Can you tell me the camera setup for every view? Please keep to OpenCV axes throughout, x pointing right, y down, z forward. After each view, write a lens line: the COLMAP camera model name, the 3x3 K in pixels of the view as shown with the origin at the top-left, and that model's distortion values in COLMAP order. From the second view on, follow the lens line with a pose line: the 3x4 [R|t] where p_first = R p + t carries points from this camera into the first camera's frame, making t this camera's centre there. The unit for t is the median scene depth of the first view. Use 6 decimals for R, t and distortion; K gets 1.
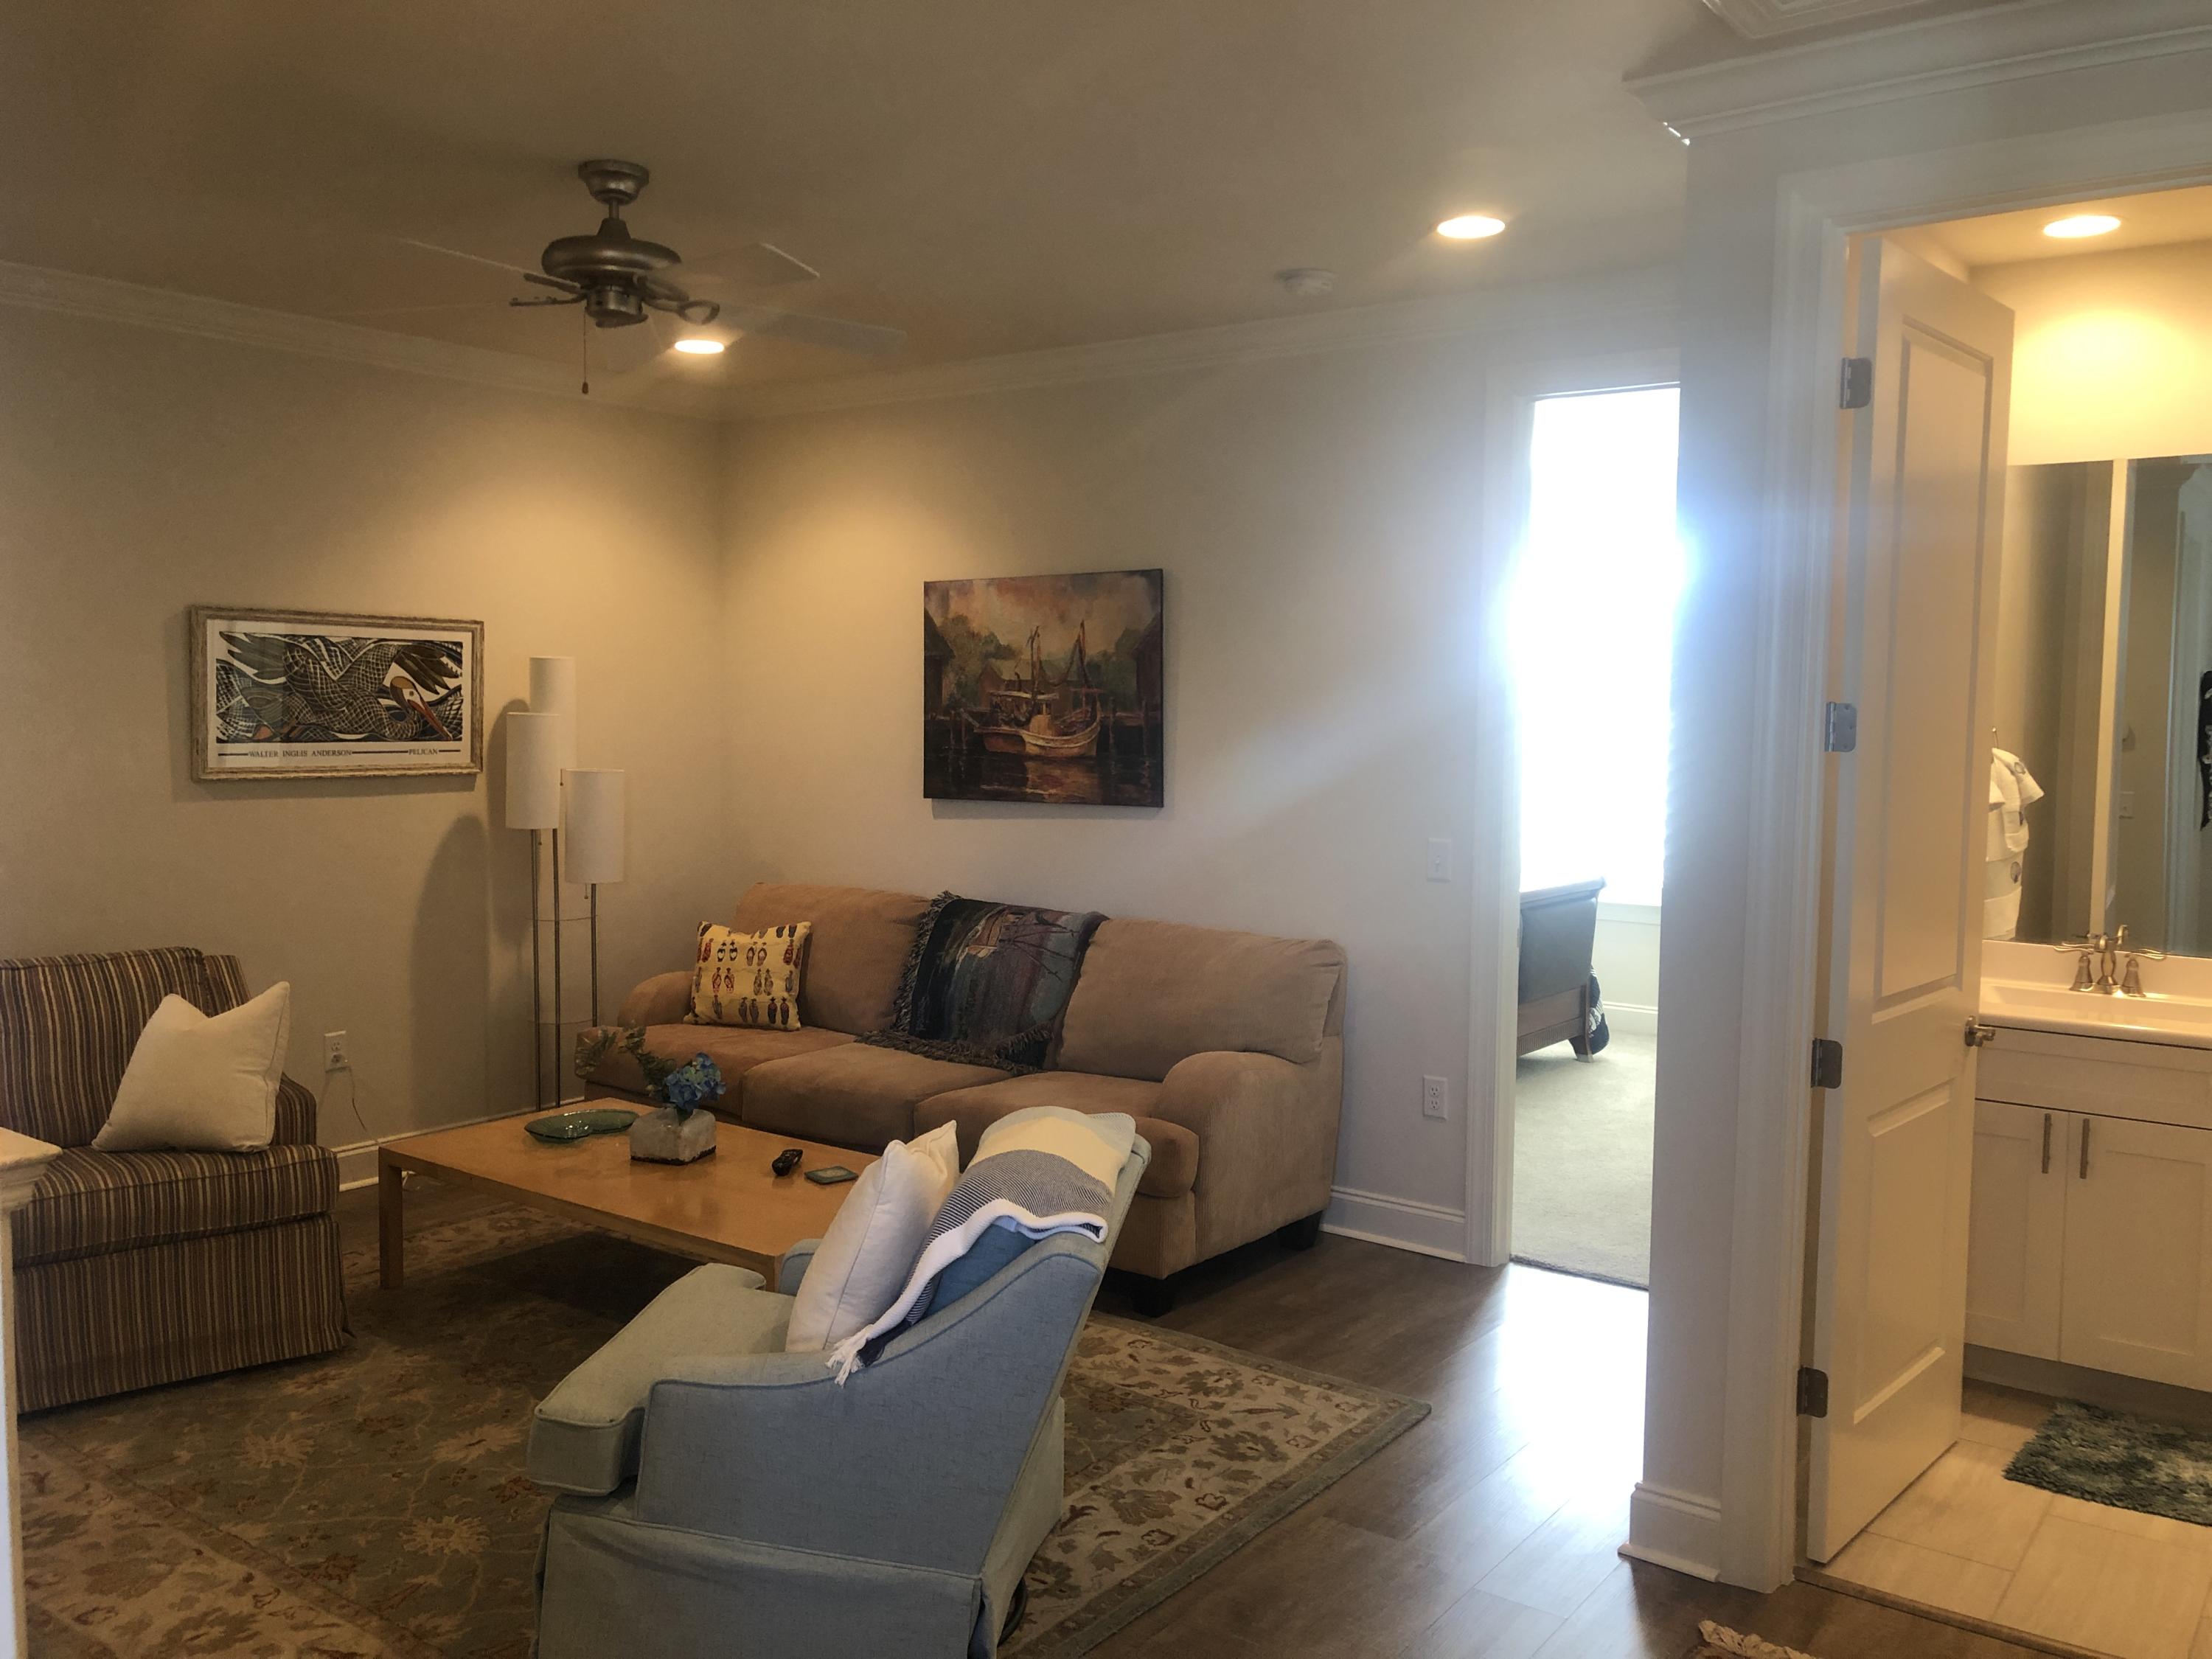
lens RADIAL K [[1788.5, 0, 1067.0], [0, 1788.5, 825.2], [0, 0, 1]] dist [0.067635, -0.073408]
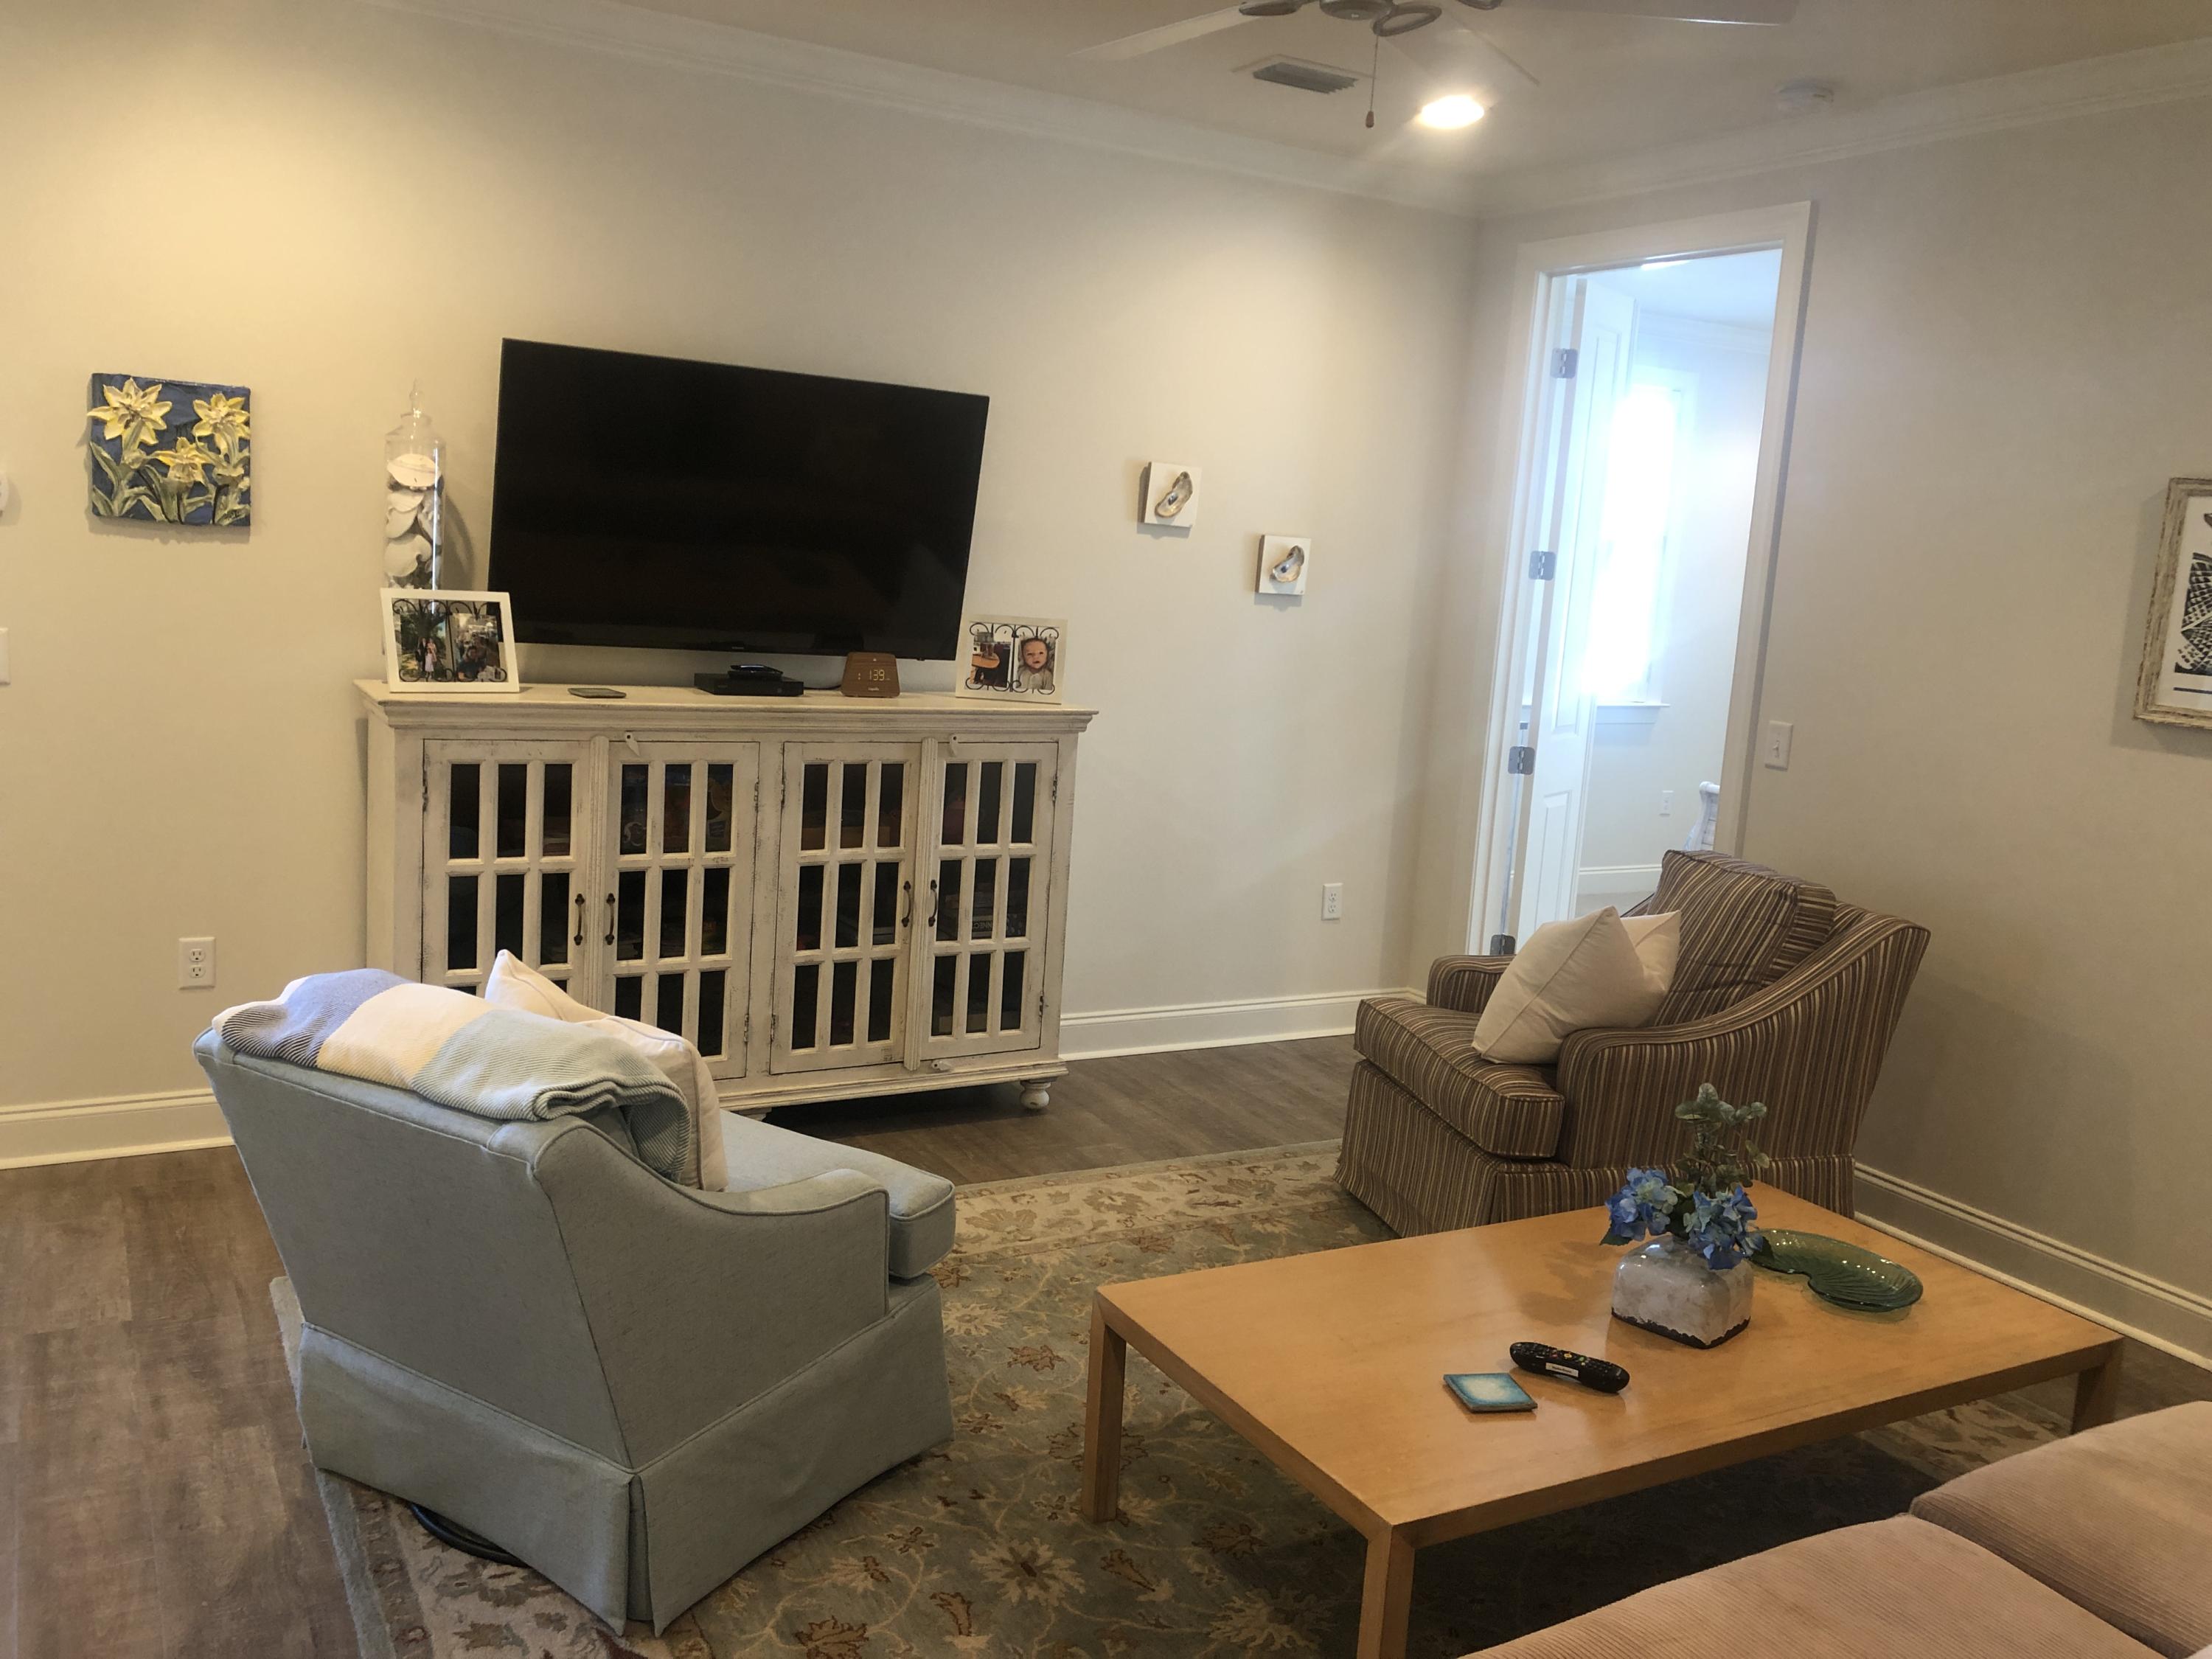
lens RADIAL K [[1788.5, 0, 1094.8], [0, 1788.5, 819.9], [0, 0, 1]] dist [0.067635, -0.073408]
pose [[-0.390912, 0.106735, -0.914219, 0.356036], [-0.137052, 0.975431, 0.172484, -0.054072], [0.910167, 0.192722, -0.366679, 0.893292]]
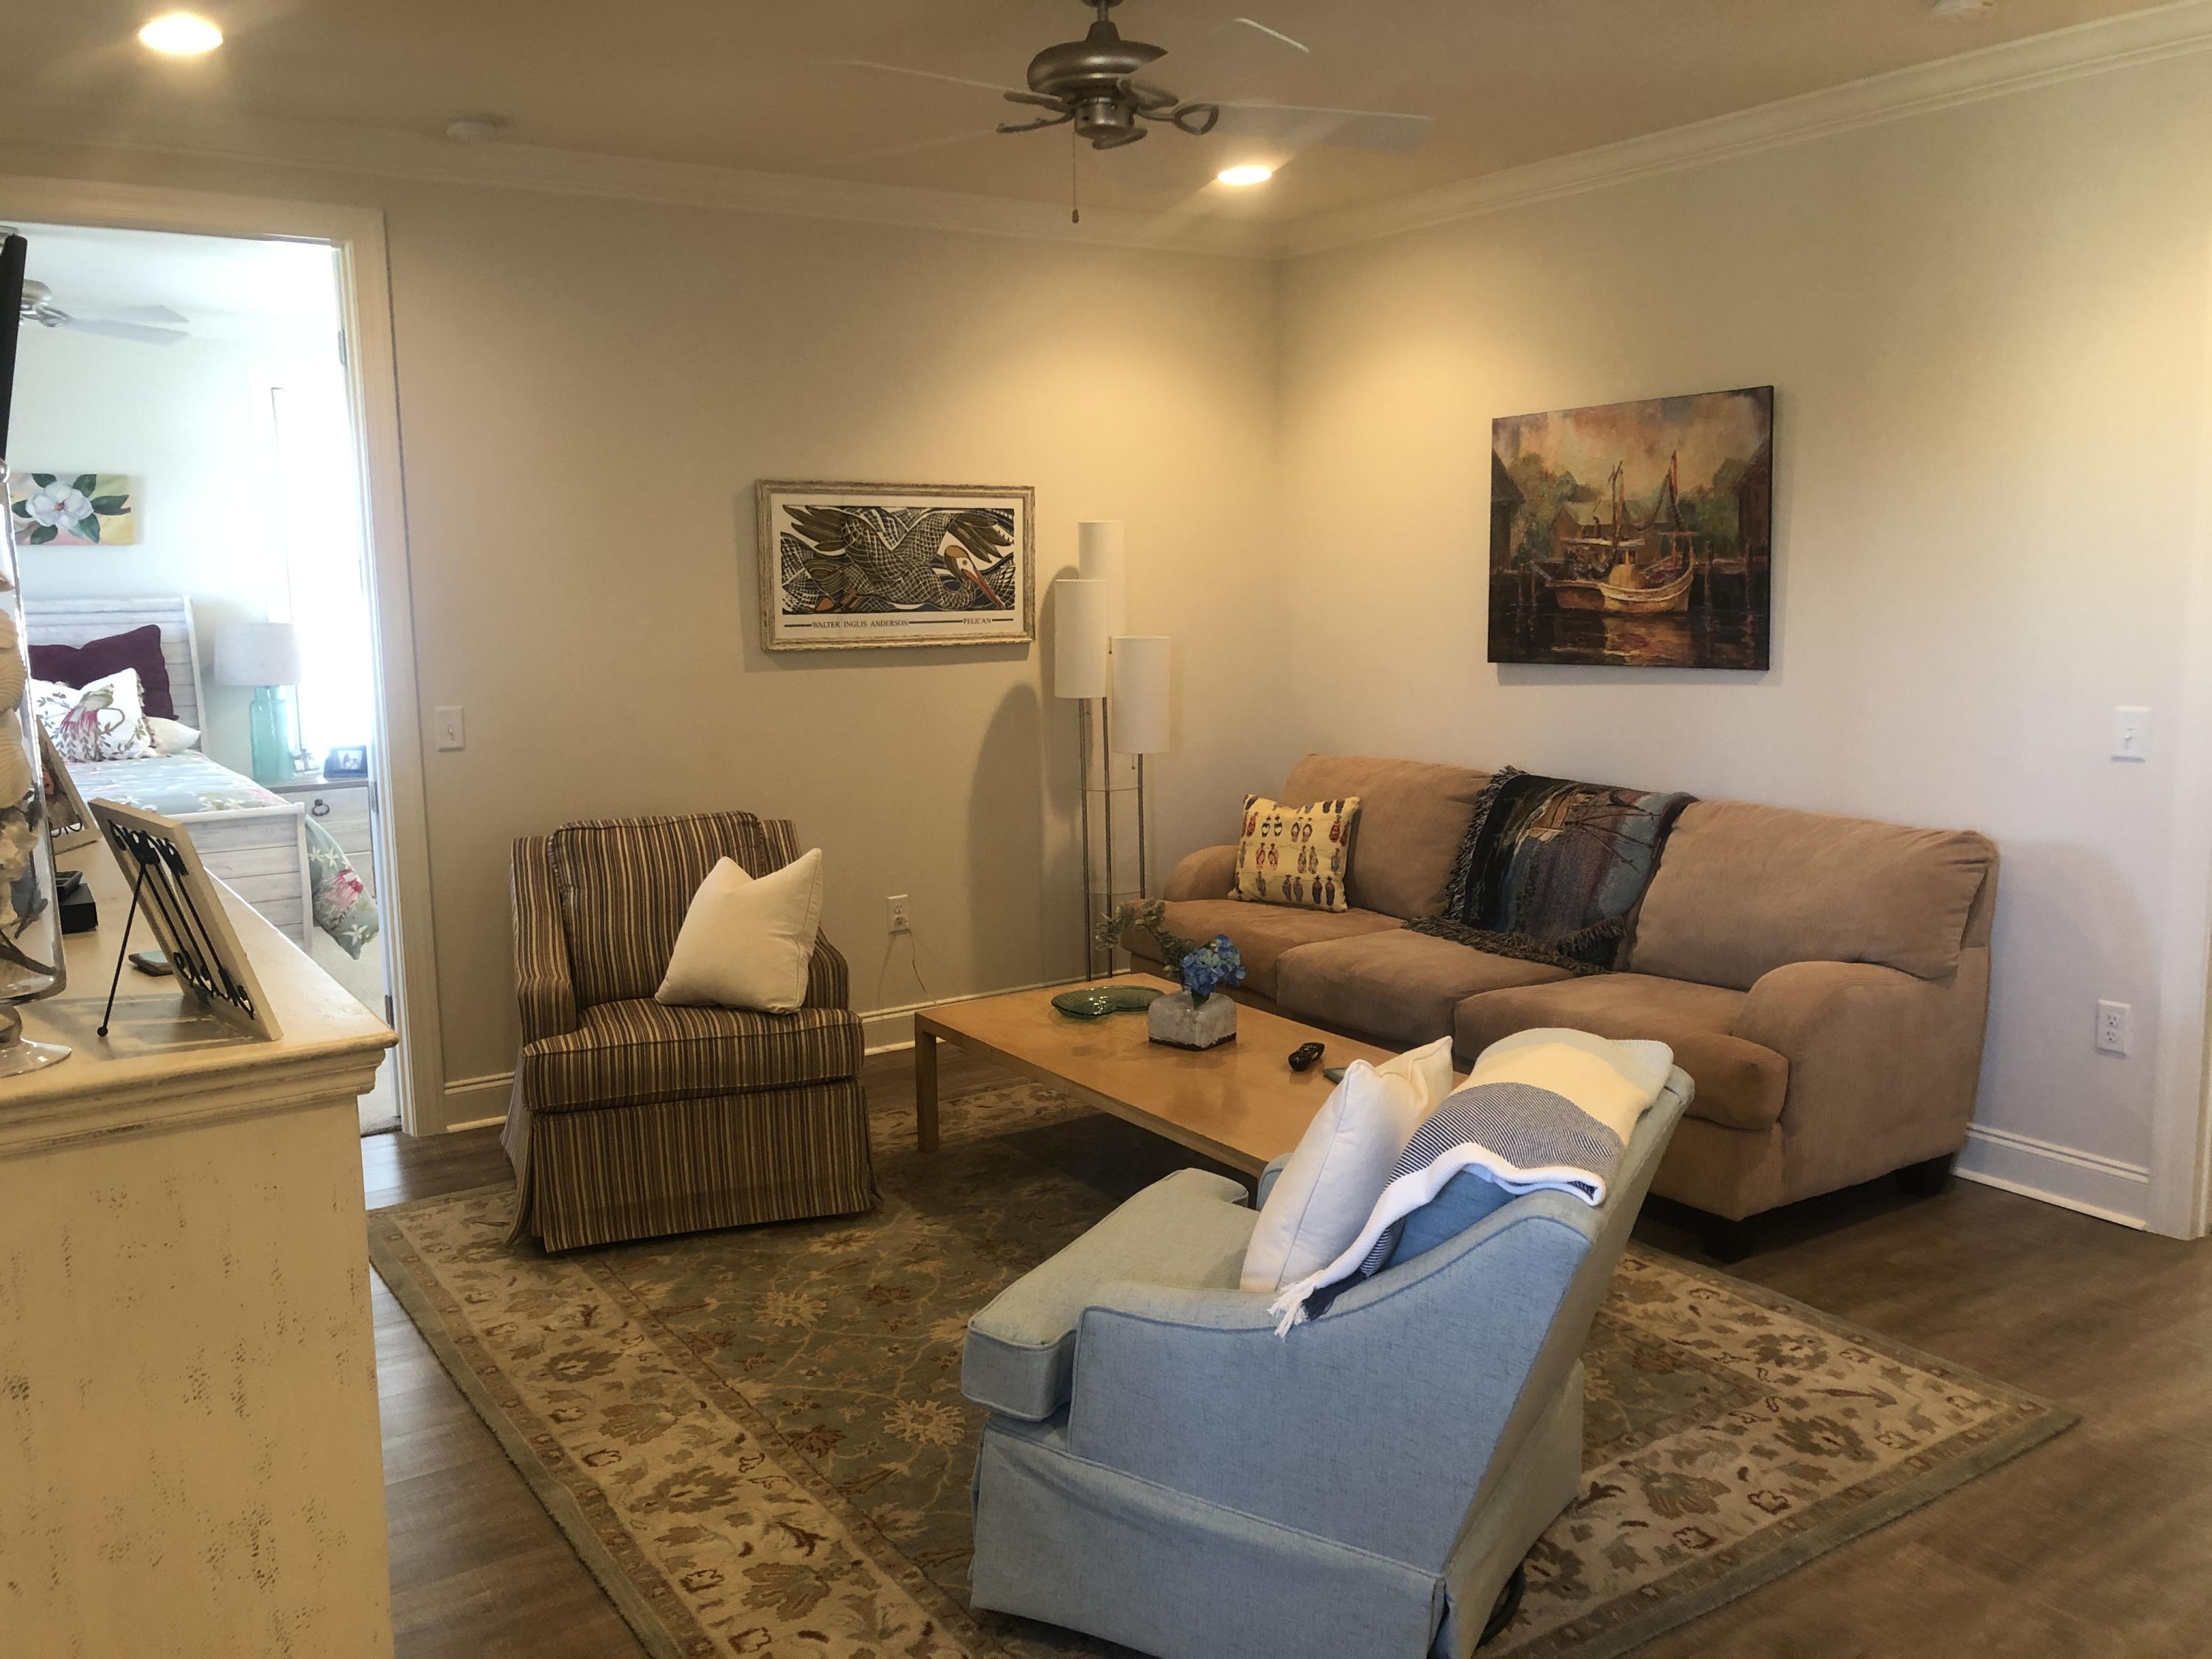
lens RADIAL K [[1788.5, 0, 1090.3], [0, 1788.5, 823.0], [0, 0, 1]] dist [0.067635, -0.073408]
pose [[0.944552, 0.021496, -0.327658, 0.034537], [0.002683, 0.997317, 0.073161, -0.001122], [0.328351, -0.069984, 0.941960, 0.084464]]
